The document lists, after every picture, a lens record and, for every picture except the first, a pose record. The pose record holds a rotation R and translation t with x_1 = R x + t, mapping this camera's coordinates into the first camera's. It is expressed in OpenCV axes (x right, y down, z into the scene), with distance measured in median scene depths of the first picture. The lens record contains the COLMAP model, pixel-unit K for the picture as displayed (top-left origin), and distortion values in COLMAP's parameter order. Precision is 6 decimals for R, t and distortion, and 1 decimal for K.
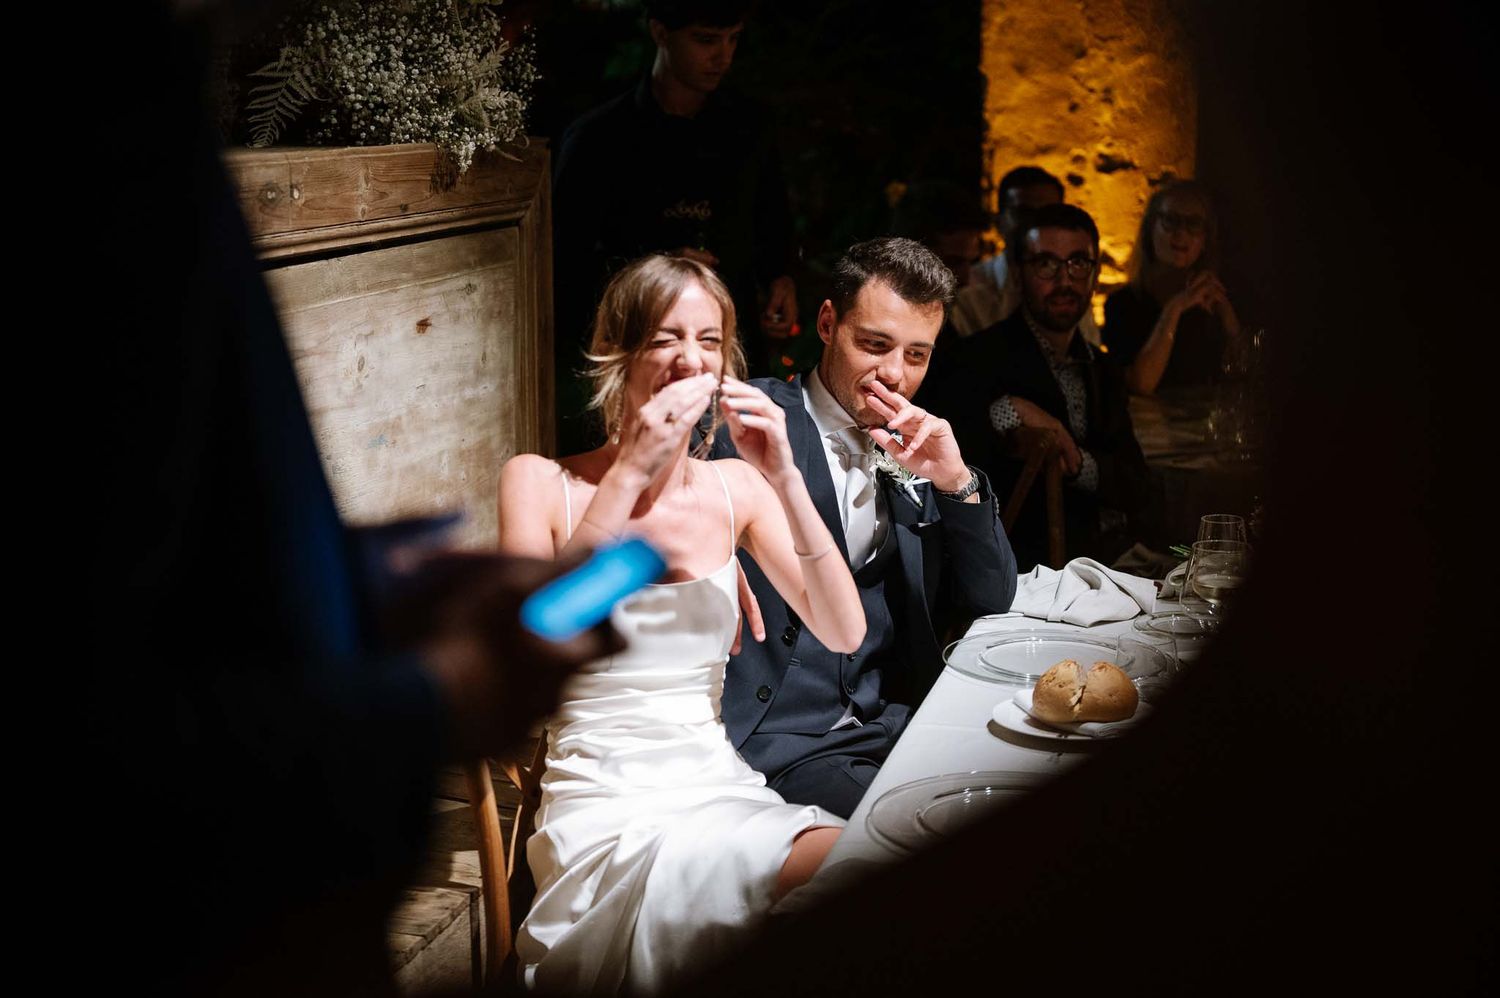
lens RADIAL K [[2144.6, 0, 750.0], [0, 2144.6, 499.0], [0, 0, 1]] dist [-0.023498, -0.050505]
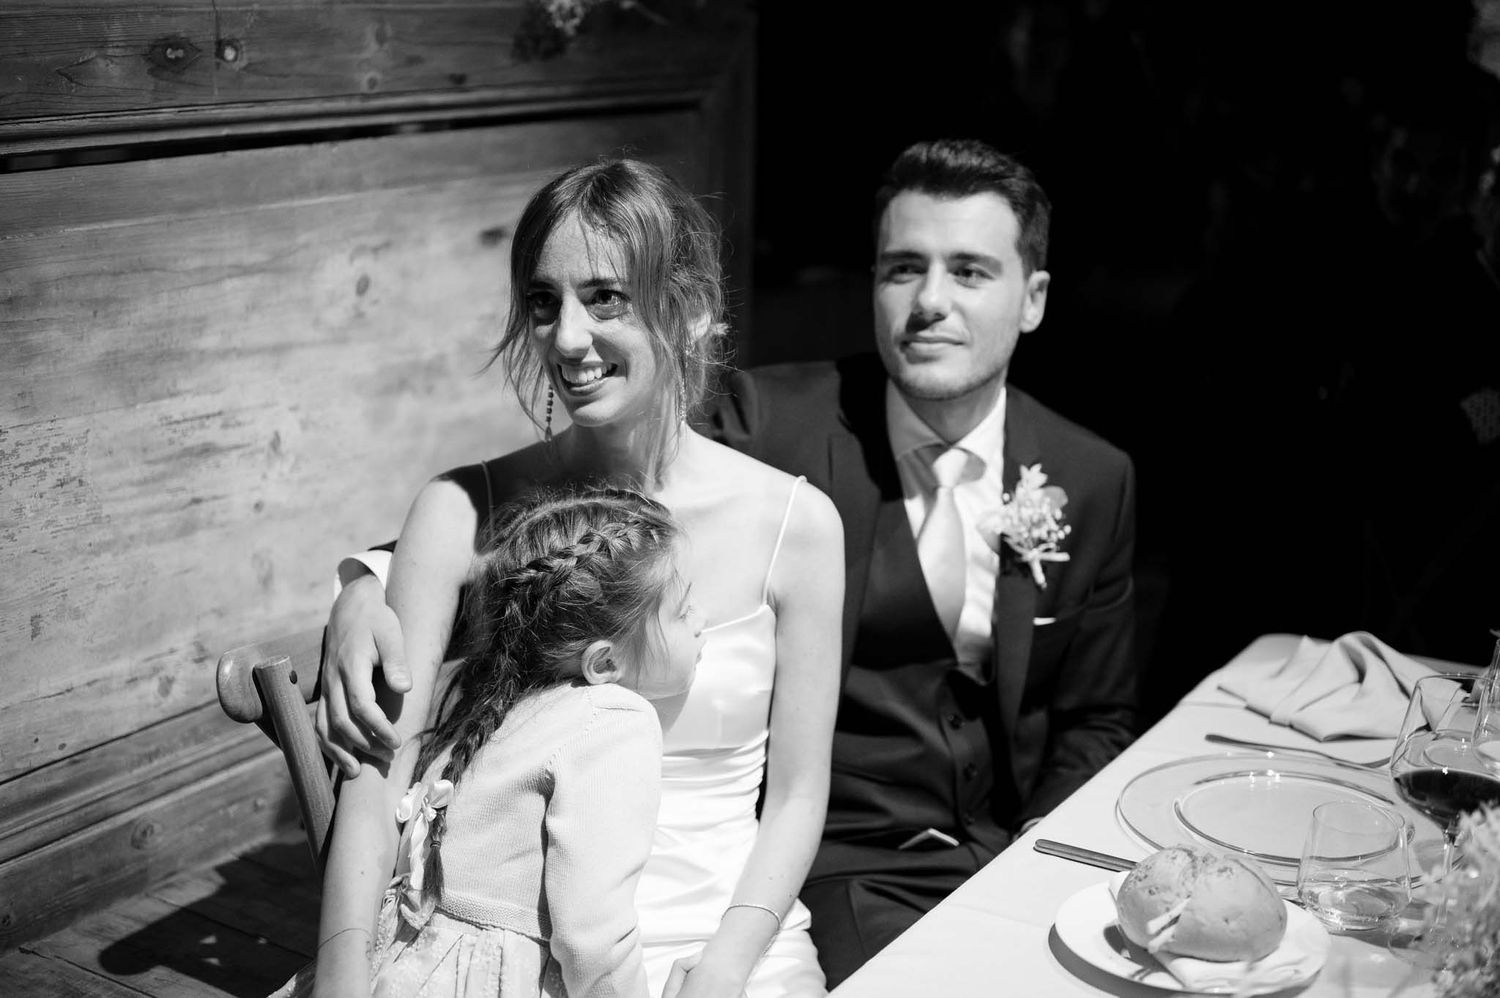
lens RADIAL K [[2087.5, 0, 748.5], [0, 2087.5, 541.5], [0, 0, 1]] dist [-0.023564, -0.078289]
pose [[0.955570, 0.102481, -0.276375, 0.160618], [-0.080375, 0.992676, 0.090193, -0.050620], [0.283594, -0.063972, 0.956808, 0.329018]]
